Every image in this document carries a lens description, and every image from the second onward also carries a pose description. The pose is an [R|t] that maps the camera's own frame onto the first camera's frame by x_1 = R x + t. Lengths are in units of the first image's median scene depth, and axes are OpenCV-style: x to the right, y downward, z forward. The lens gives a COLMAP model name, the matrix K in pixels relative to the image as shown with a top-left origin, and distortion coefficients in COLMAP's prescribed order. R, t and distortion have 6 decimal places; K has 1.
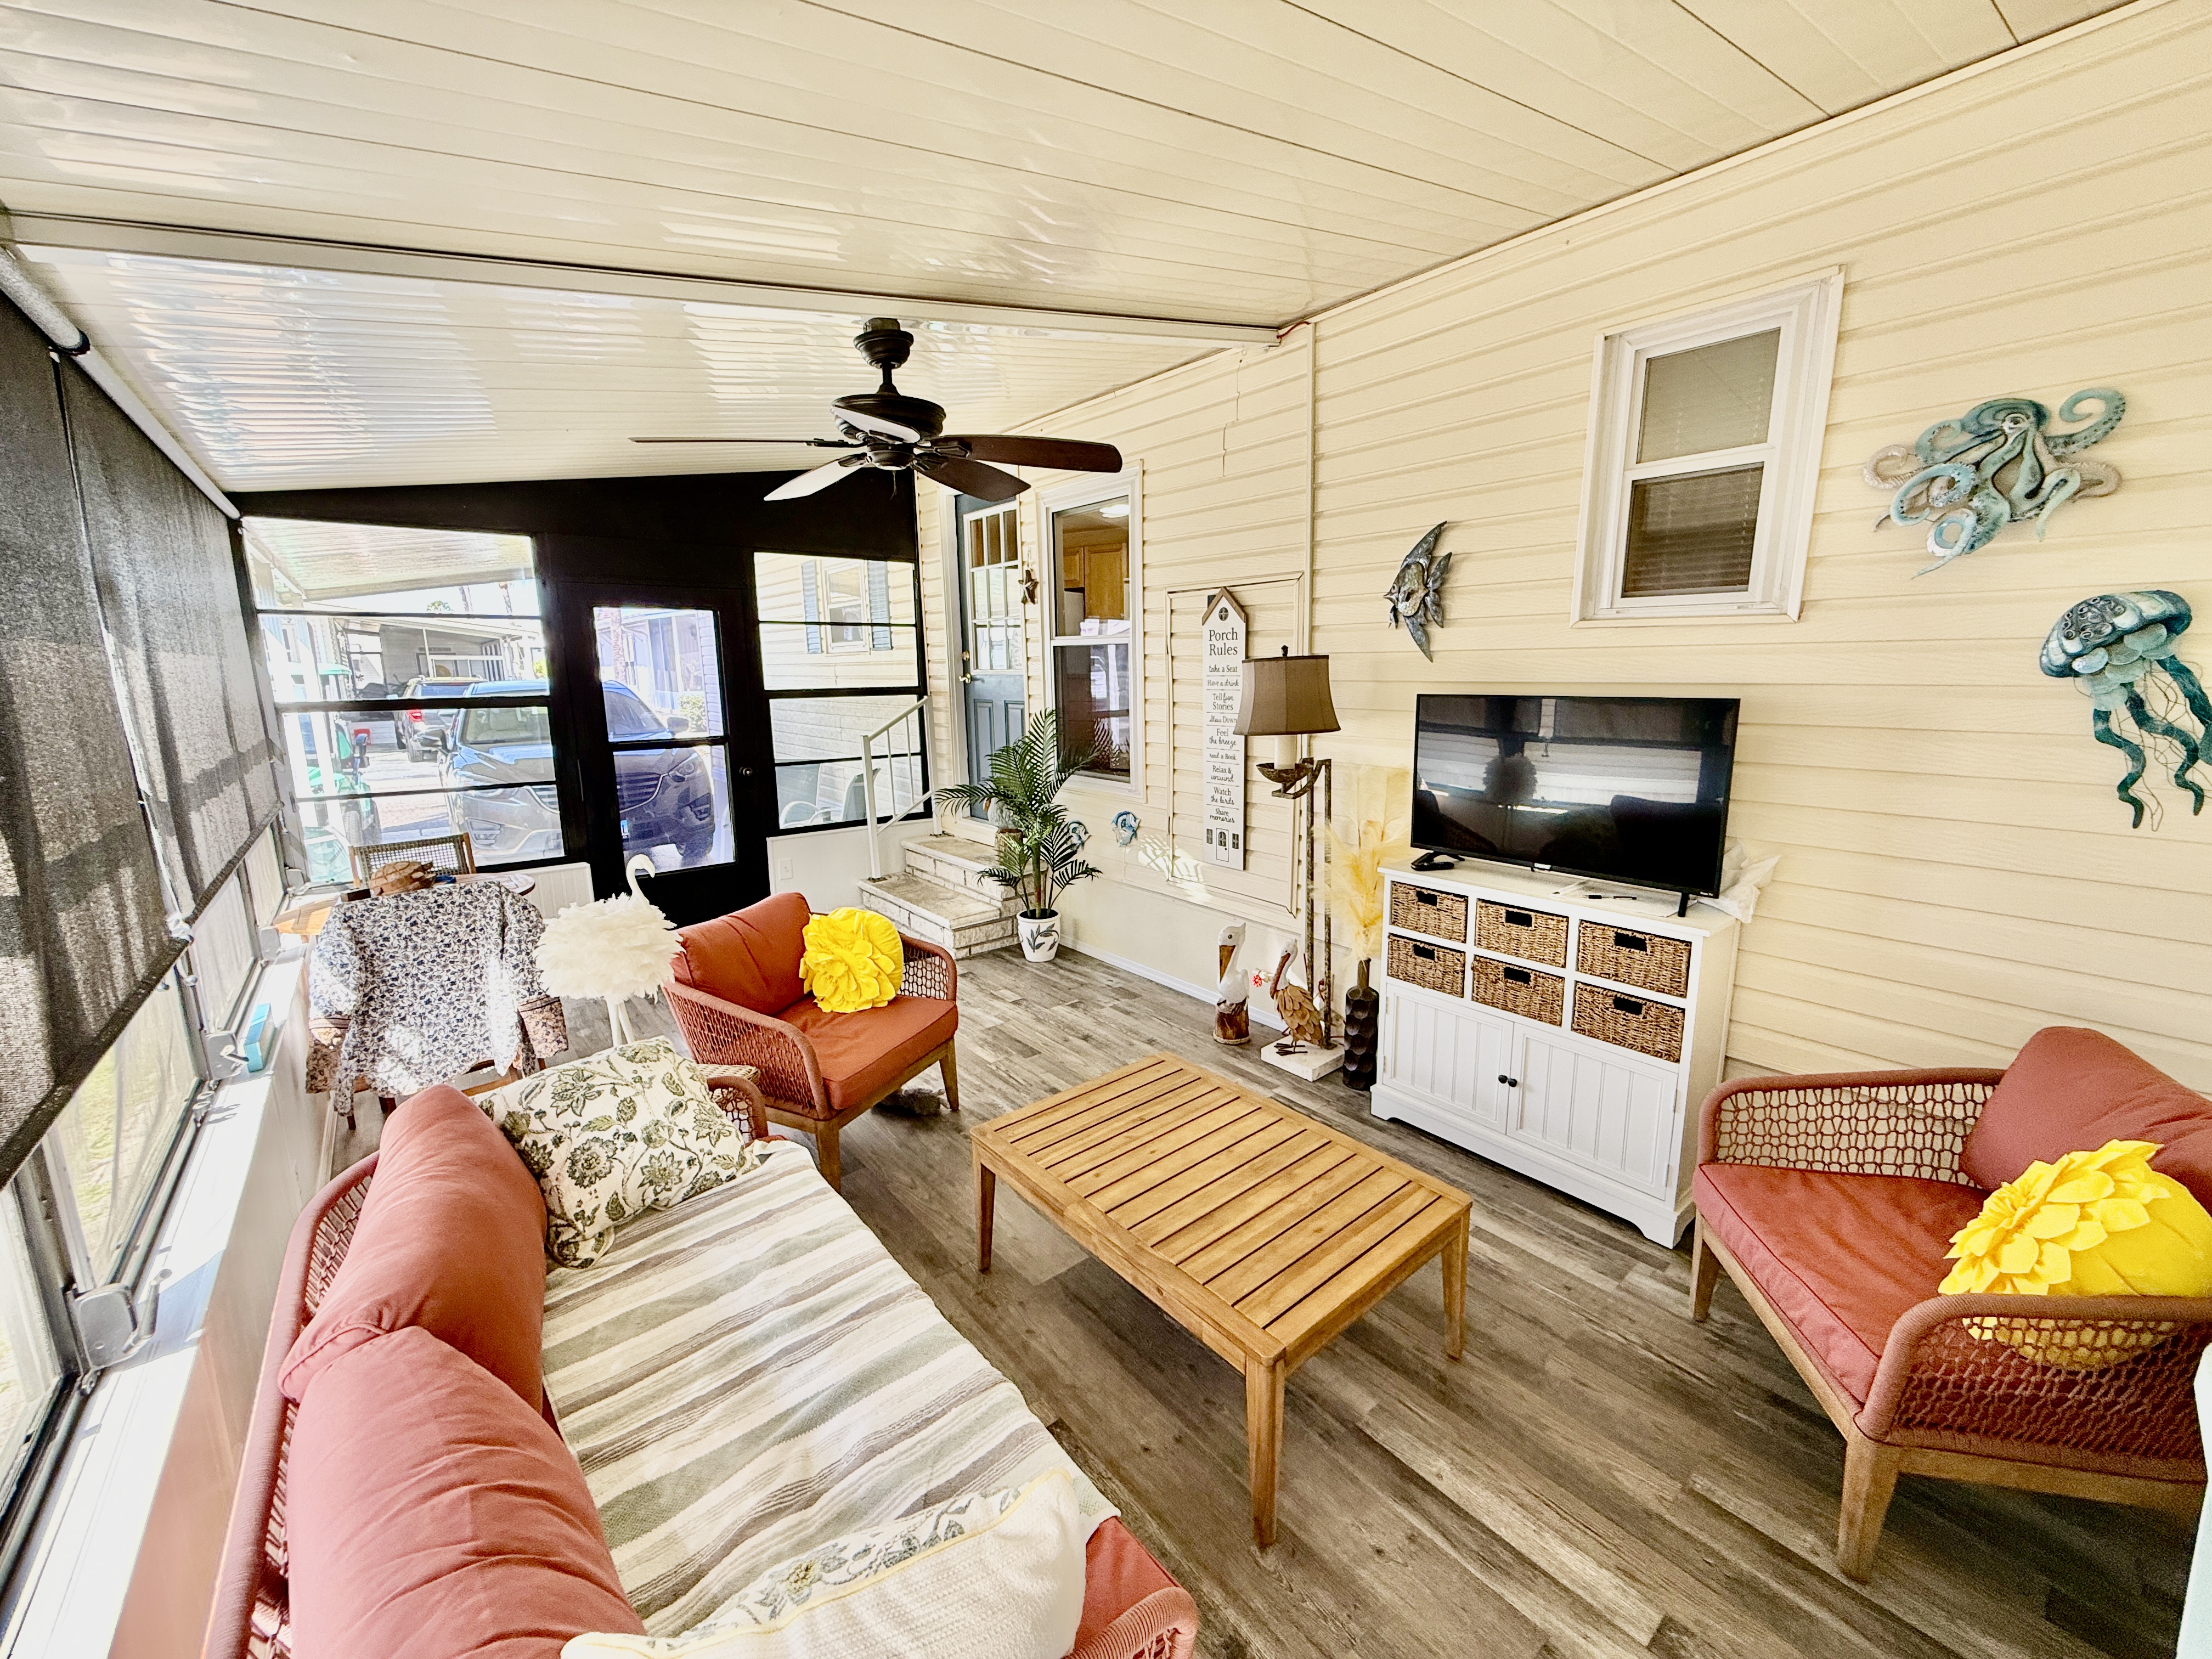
lens RADIAL K [[882.5, 0, 1110.7], [0, 882.5, 829.1], [0, 0, 1]] dist [0.000373, 0.000034]
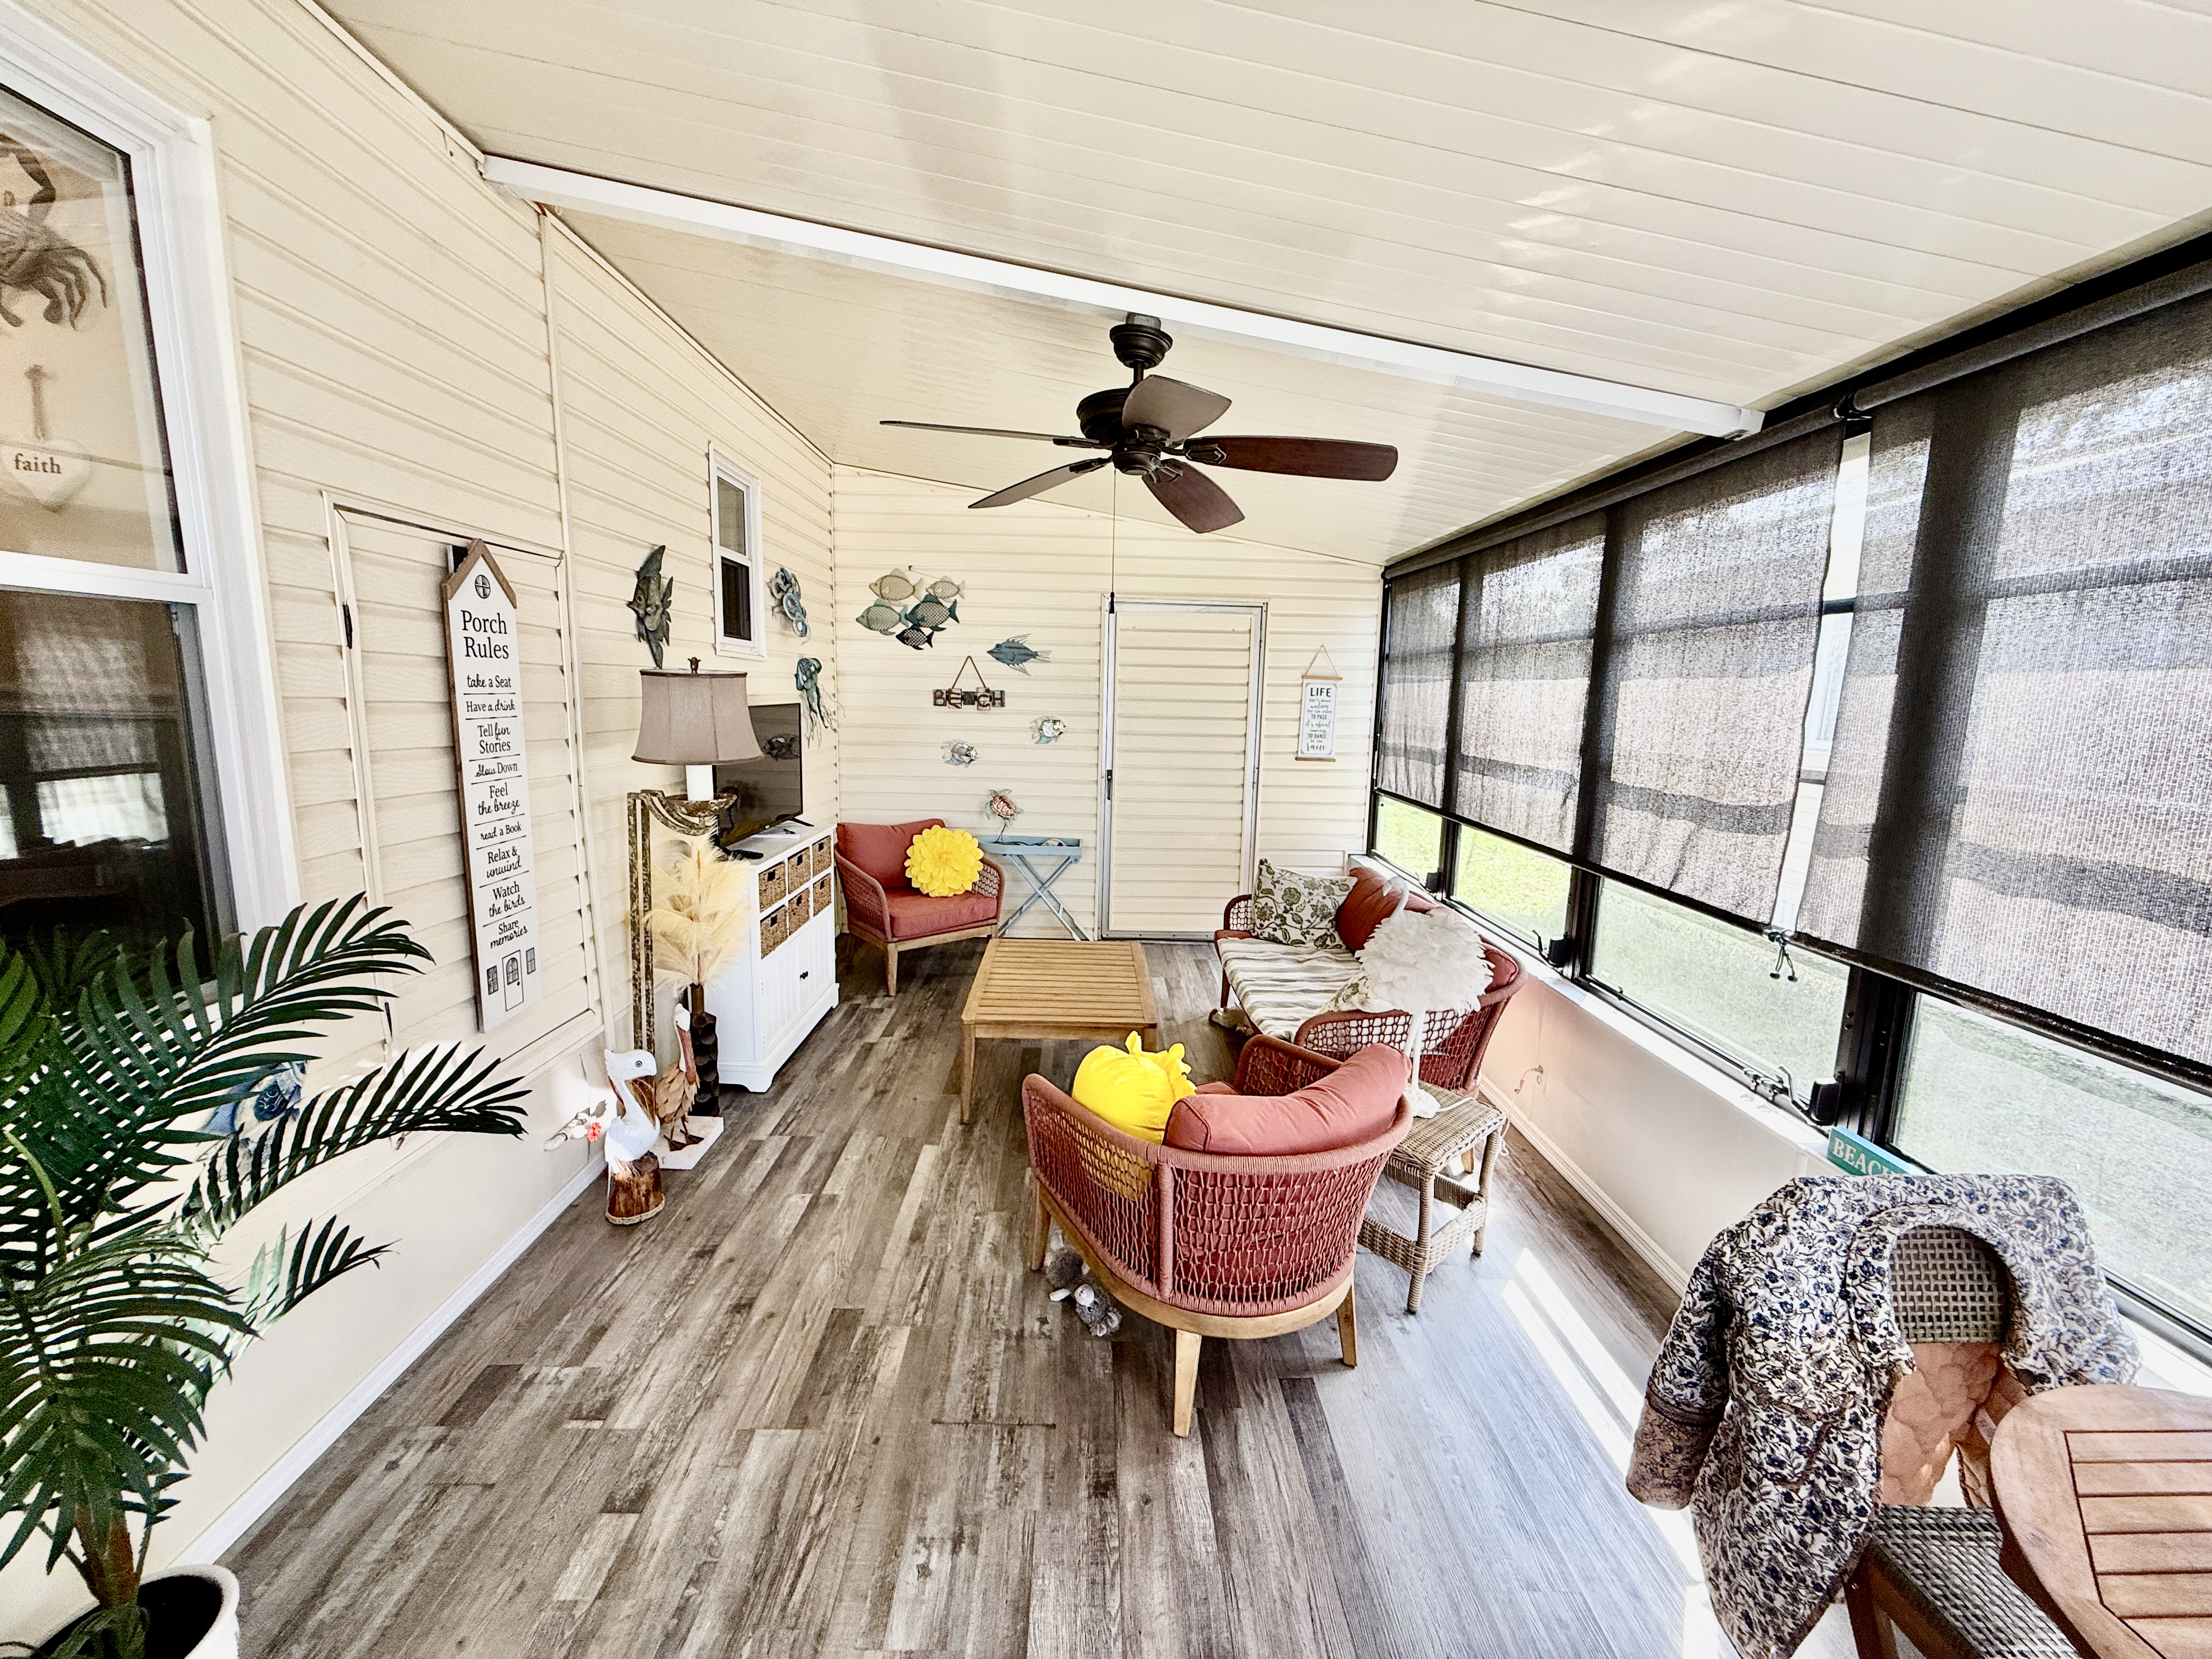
lens RADIAL K [[882.5, 0, 1104.5], [0, 882.5, 834.0], [0, 0, 1]] dist [0.000373, 0.000034]
pose [[-0.789570, -0.118499, 0.602111, -0.545875], [0.085406, 0.950410, 0.299042, -0.225137], [-0.607688, 0.287538, -0.740295, 1.210931]]
